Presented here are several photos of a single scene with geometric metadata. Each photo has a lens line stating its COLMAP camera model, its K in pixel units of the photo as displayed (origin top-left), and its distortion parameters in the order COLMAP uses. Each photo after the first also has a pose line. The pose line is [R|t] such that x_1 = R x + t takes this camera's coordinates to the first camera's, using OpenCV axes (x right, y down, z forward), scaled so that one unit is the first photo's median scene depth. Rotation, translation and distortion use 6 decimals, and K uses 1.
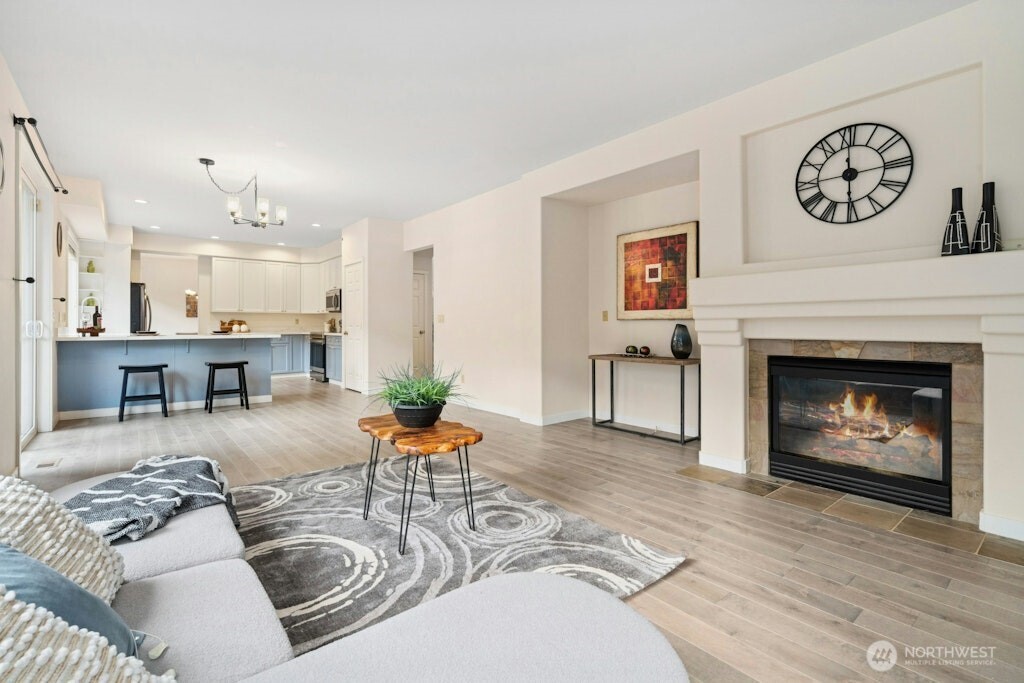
lens RADIAL K [[470.3, 0, 511.1], [0, 470.3, 326.4], [0, 0, 1]] dist [-0.000124, -0.000034]
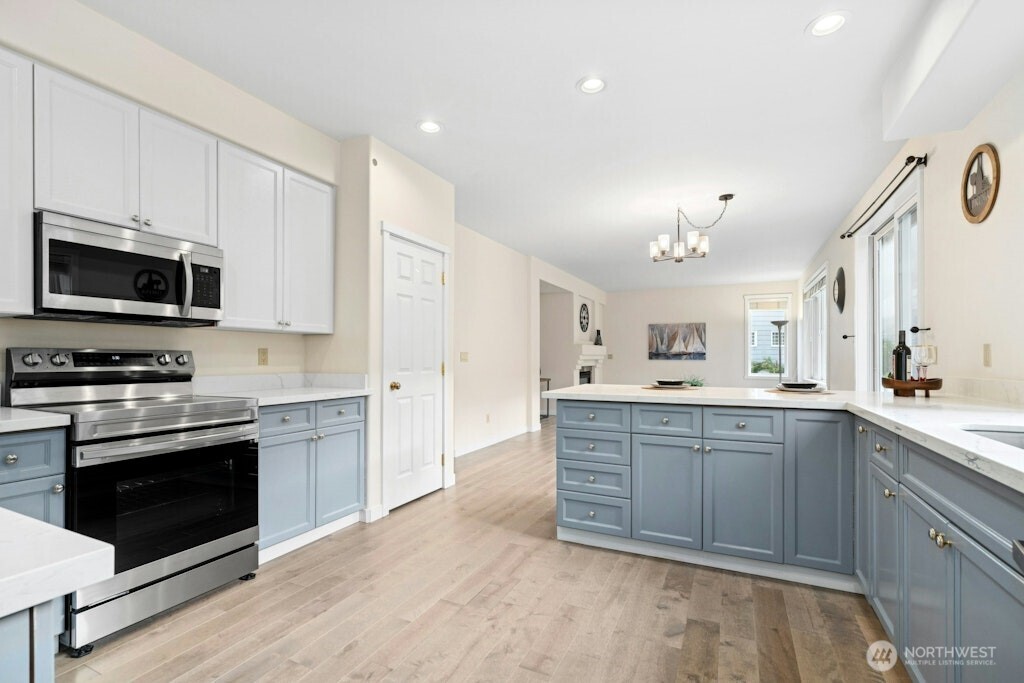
lens RADIAL K [[466.2, 0, 507.4], [0, 466.2, 355.6], [0, 0, 1]] dist [0.000321, 0.000154]
pose [[-0.407574, 0.006898, 0.913146, -0.690284], [0.003537, 0.999976, -0.005975, -0.010199], [-0.913165, 0.000795, -0.407588, 0.940569]]
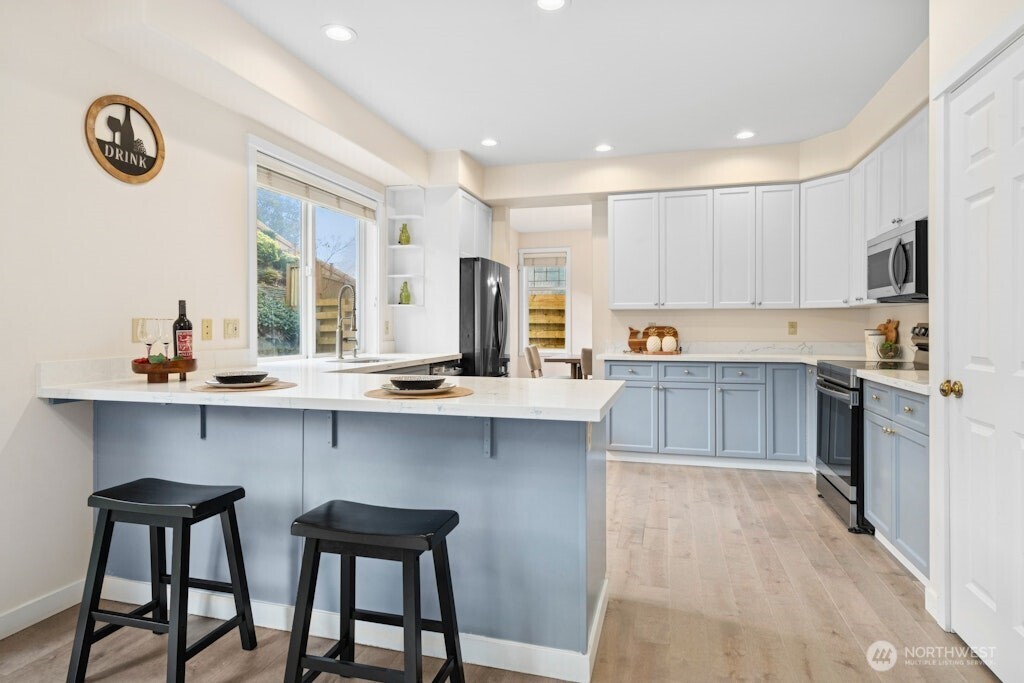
lens RADIAL K [[560.3, 0, 511.3], [0, 560.3, 326.6], [0, 0, 1]] dist [0.000029, -0.000097]
pose [[0.569623, 0.001135, -0.821906, -0.220707], [0.000112, 0.999999, 0.001459, -0.014204], [0.821906, -0.000923, 0.569622, 0.591558]]
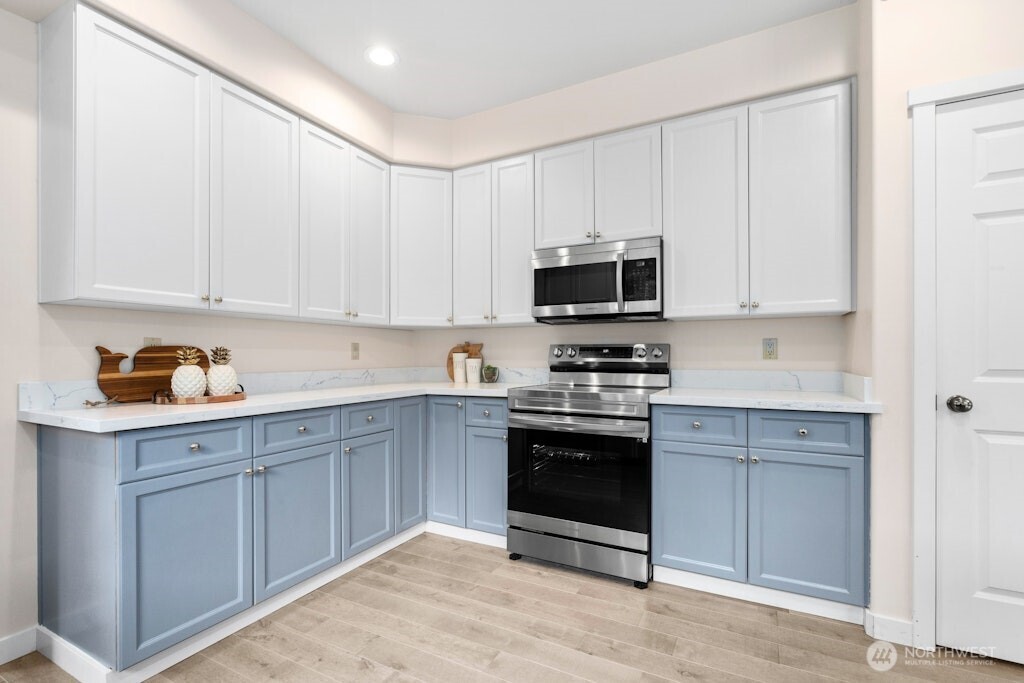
lens RADIAL K [[466.2, 0, 507.4], [0, 466.2, 355.6], [0, 0, 1]] dist [0.000321, 0.000154]
pose [[0.925263, -0.001049, 0.379324, -0.545649], [0.001604, 0.999998, -0.001146, -0.007847], [-0.379322, 0.001668, 0.925263, 0.764317]]
